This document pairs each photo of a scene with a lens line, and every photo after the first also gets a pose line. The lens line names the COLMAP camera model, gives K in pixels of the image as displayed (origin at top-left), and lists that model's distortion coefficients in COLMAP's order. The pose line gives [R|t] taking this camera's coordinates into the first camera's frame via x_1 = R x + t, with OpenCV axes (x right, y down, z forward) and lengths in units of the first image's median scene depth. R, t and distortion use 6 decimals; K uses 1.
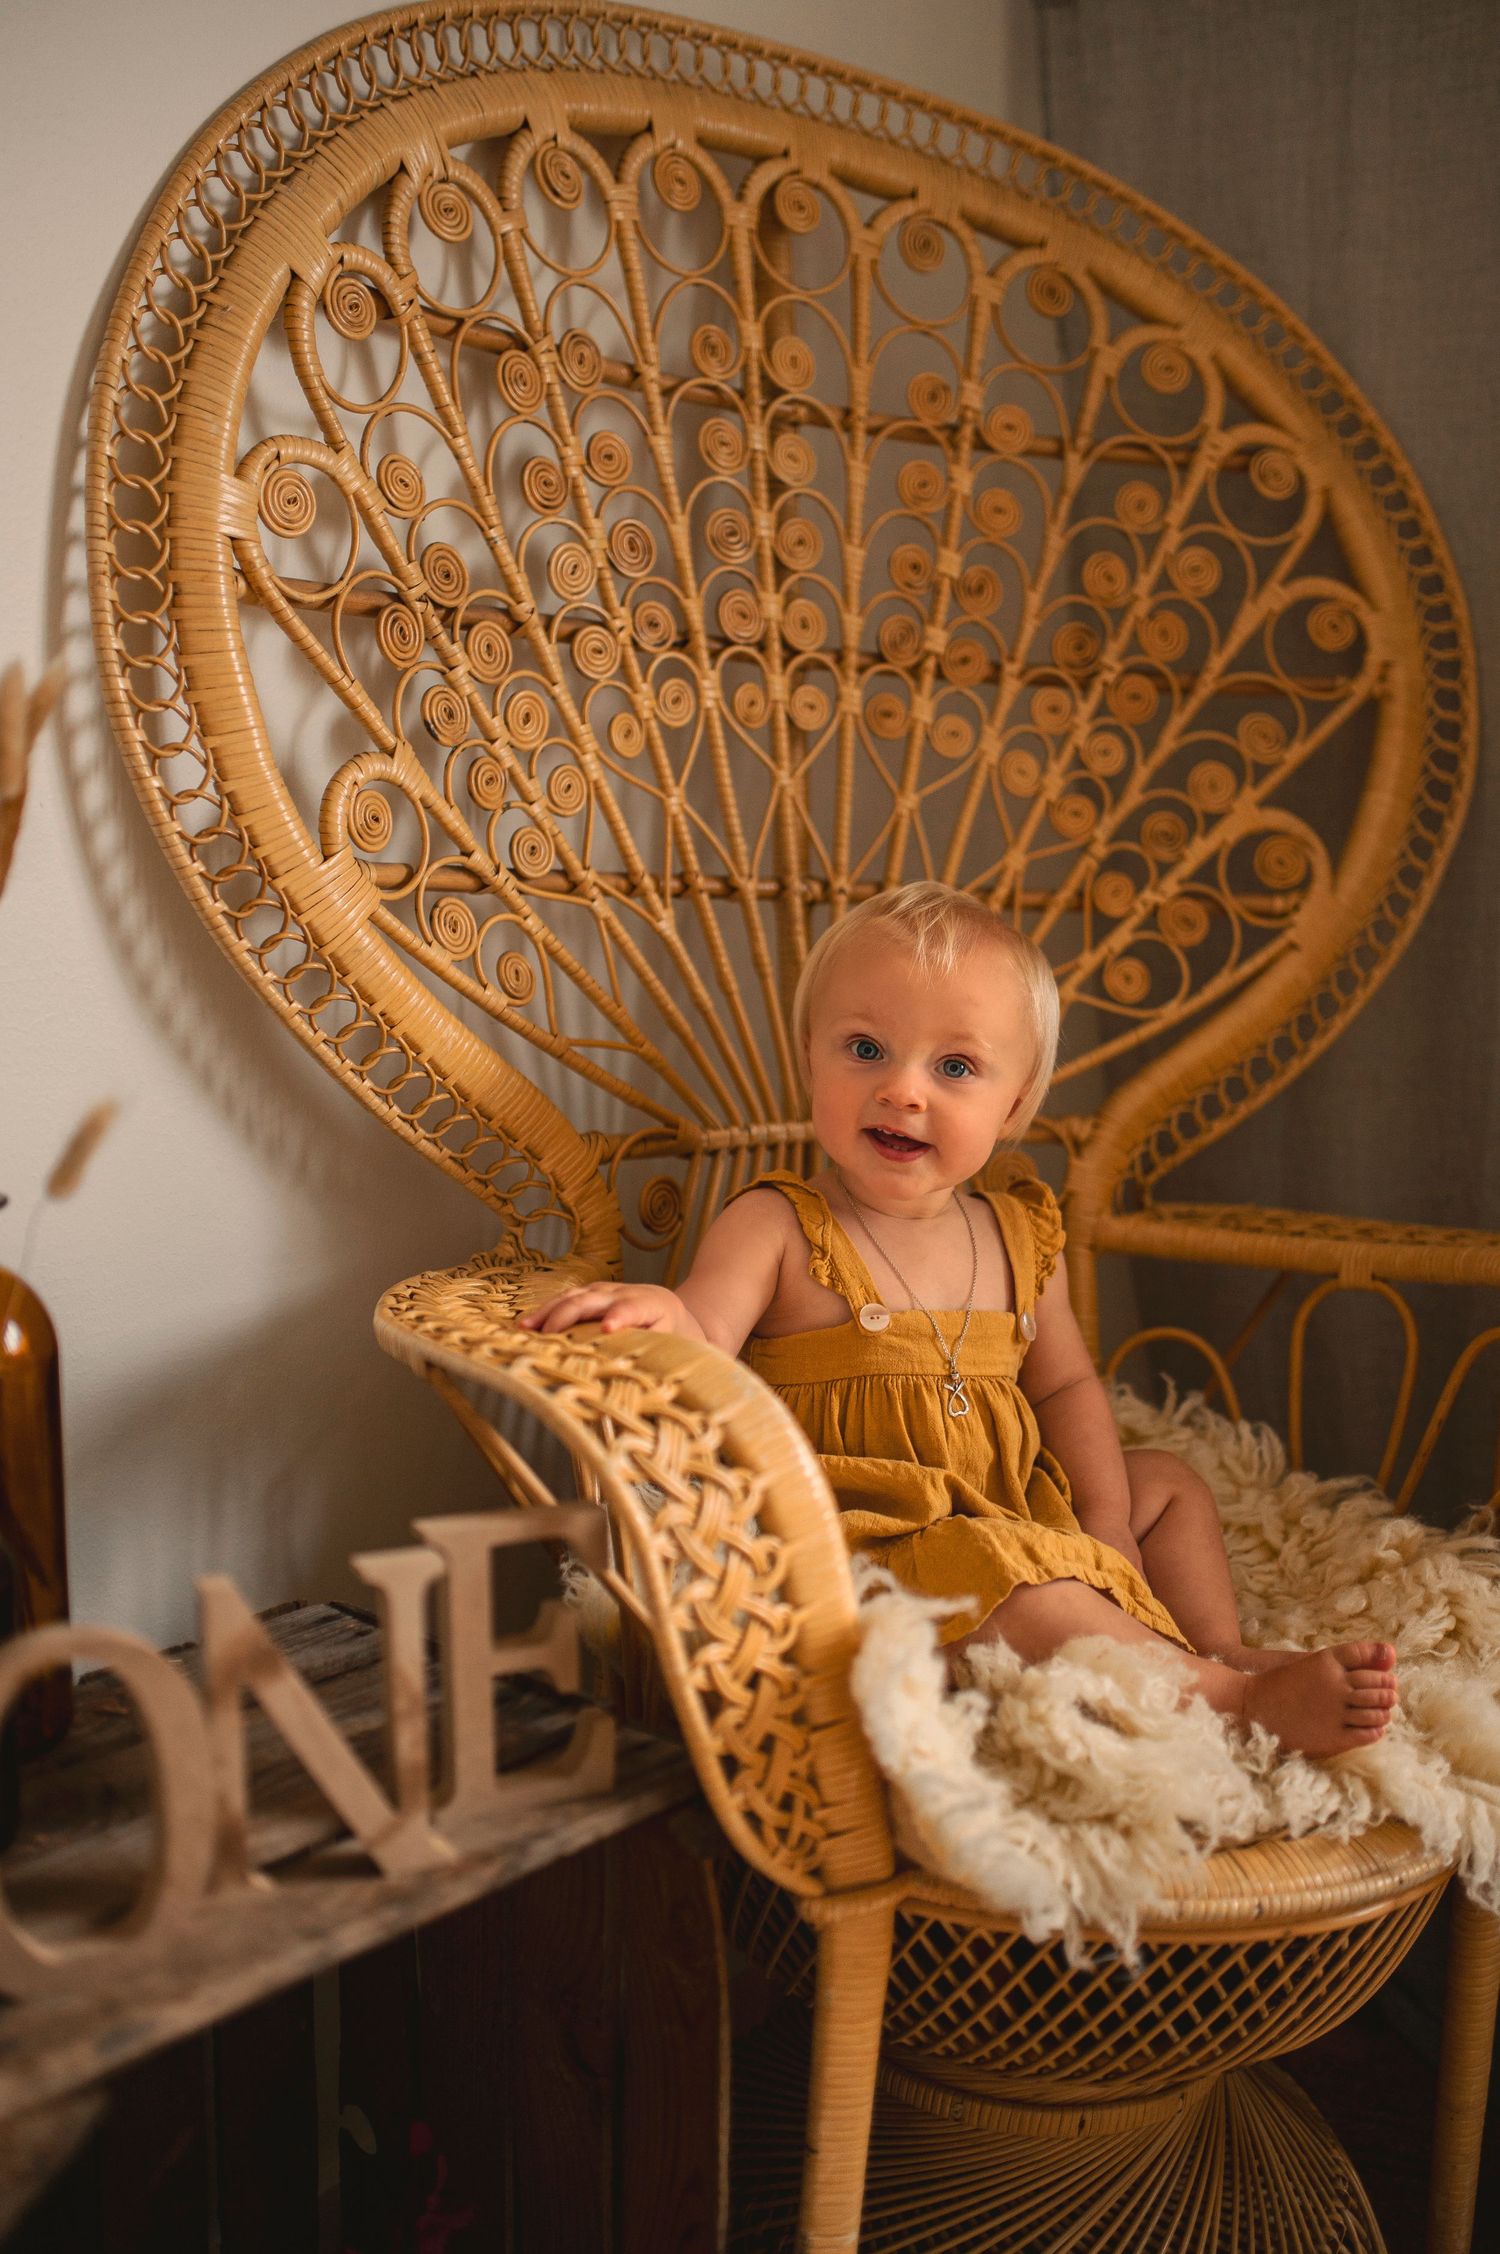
lens RADIAL K [[2190.9, 0, 752.8], [0, 2190.9, 1125.2], [0, 0, 1]] dist [-0.068632, 0.100735]
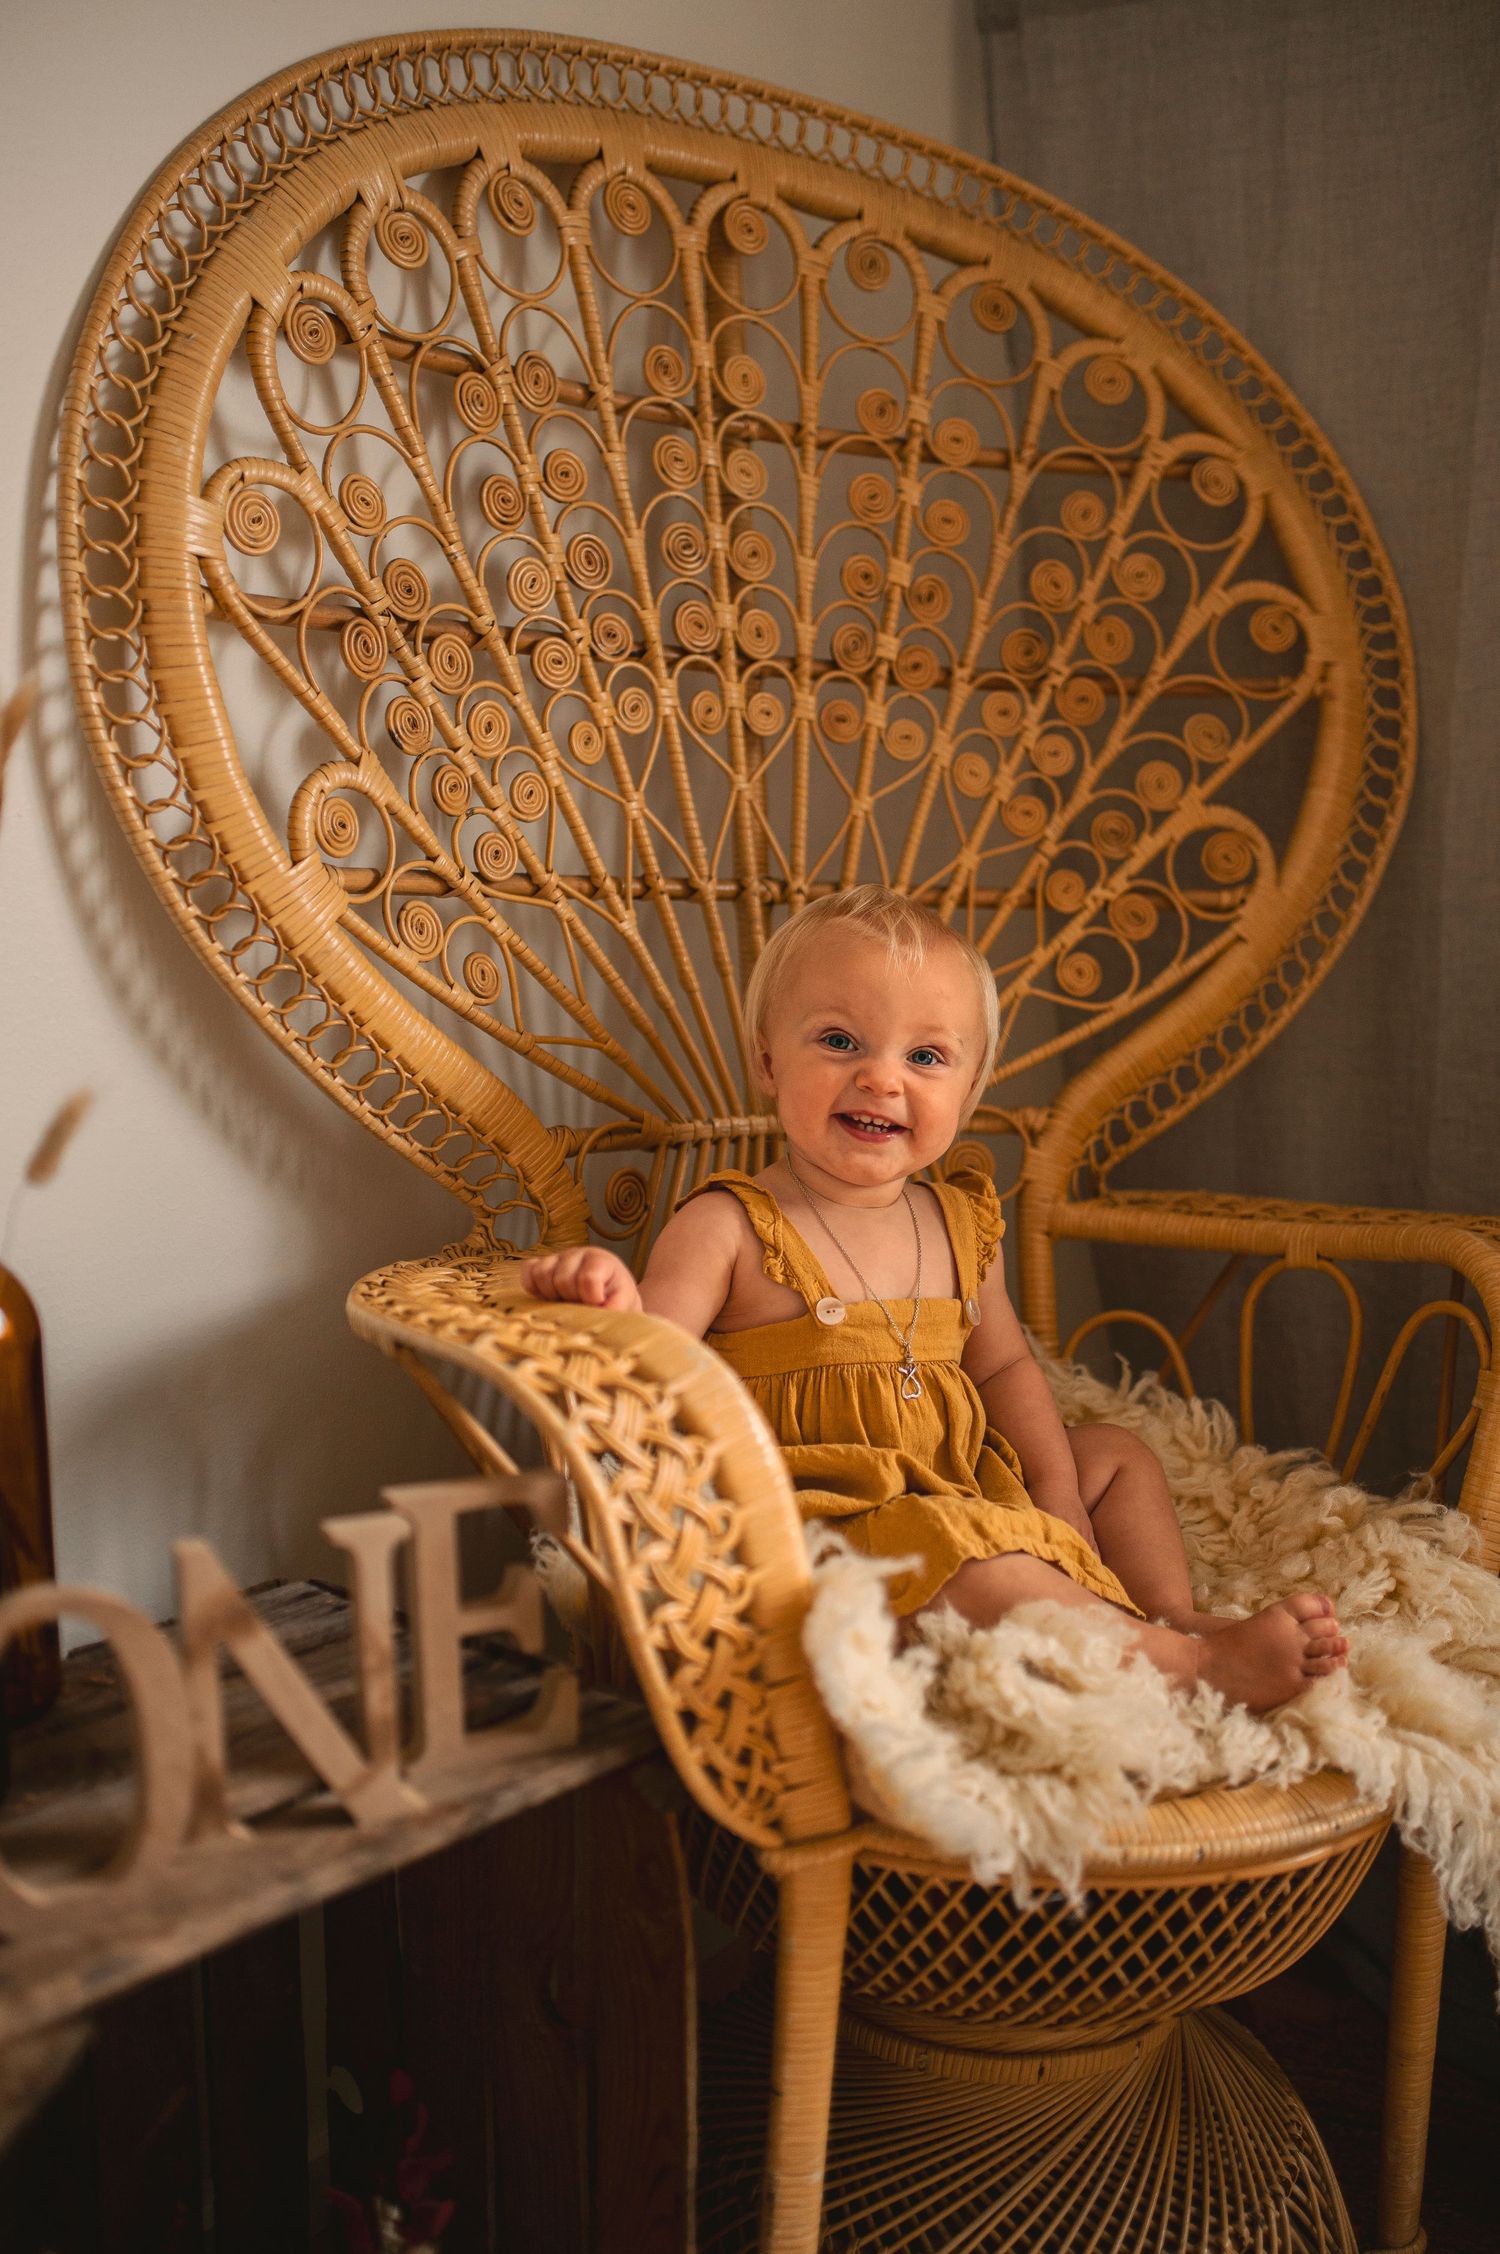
lens RADIAL K [[2188.8, 0, 758.3], [0, 2188.8, 1139.6], [0, 0, 1]] dist [-0.070501, 0.106213]
pose [[0.999872, -0.015279, 0.004723, 0.014808], [0.015283, 0.999883, -0.000881, 0.010884], [-0.004709, 0.000953, 0.999988, -0.031382]]
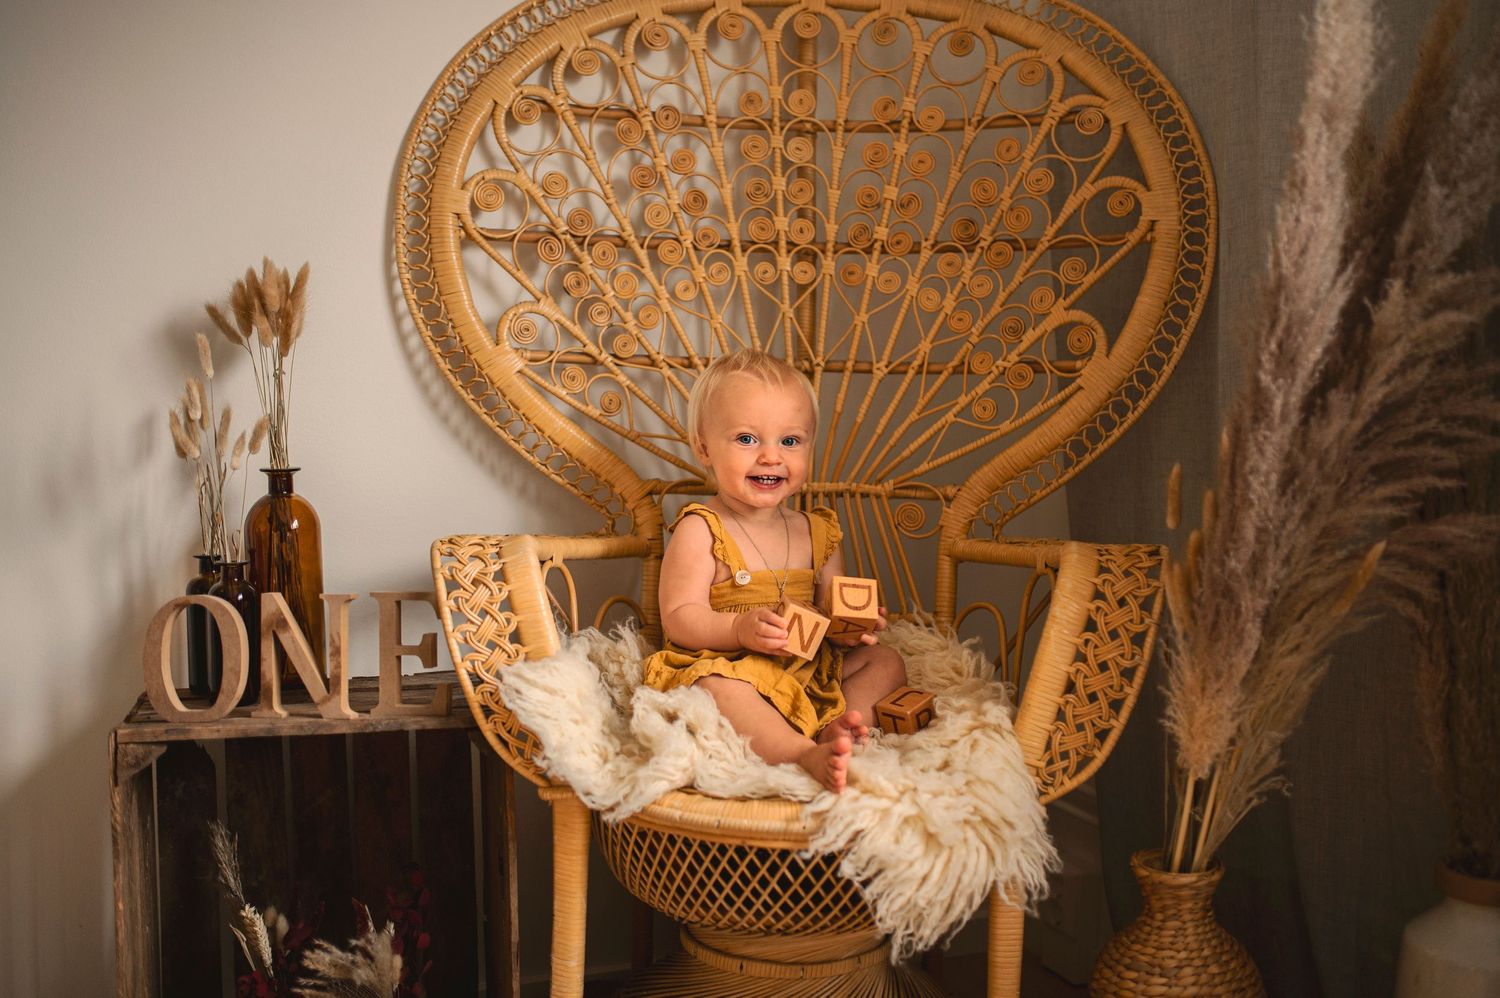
lens RADIAL K [[1458.4, 0, 745.2], [0, 1458.4, 506.0], [0, 0, 1]] dist [-0.063143, 0.091772]
pose [[0.829699, 0.003900, -0.558198, 0.717045], [-0.055967, 0.995518, -0.076233, 0.120956], [0.555399, 0.094491, 0.826198, -0.090378]]
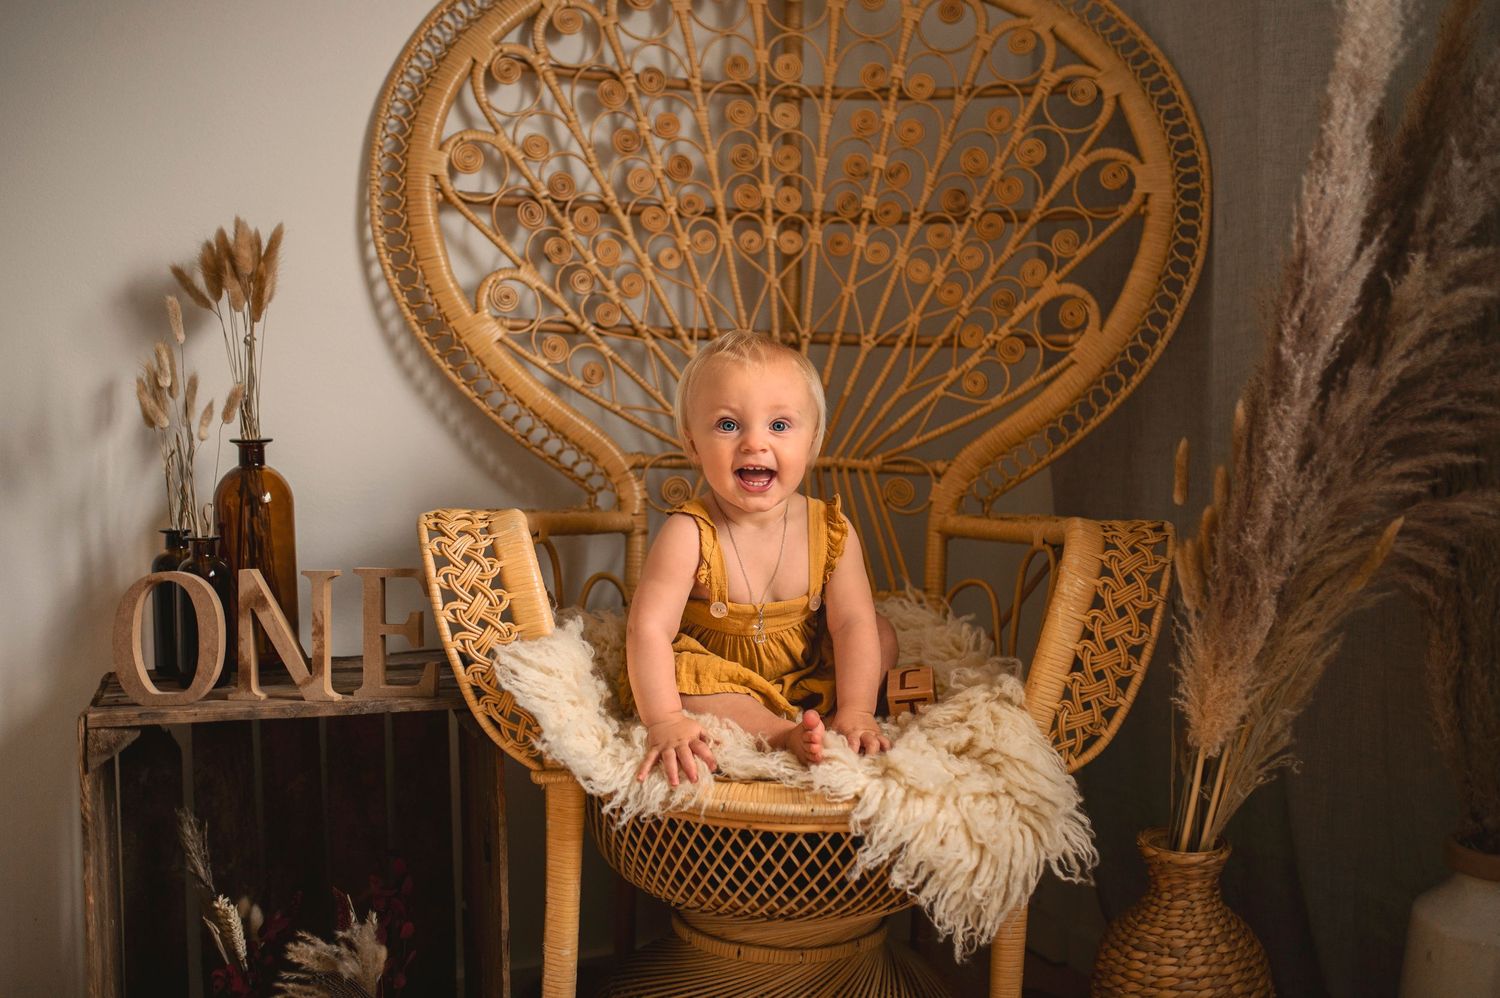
lens RADIAL K [[1458.0, 0, 757.4], [0, 1458.0, 503.4], [0, 0, 1]] dist [-0.068632, 0.100735]
pose [[0.861766, 0.013816, -0.507118, 0.655424], [-0.054840, 0.996308, -0.066048, 0.124038], [0.504333, 0.084728, 0.859342, -0.092652]]
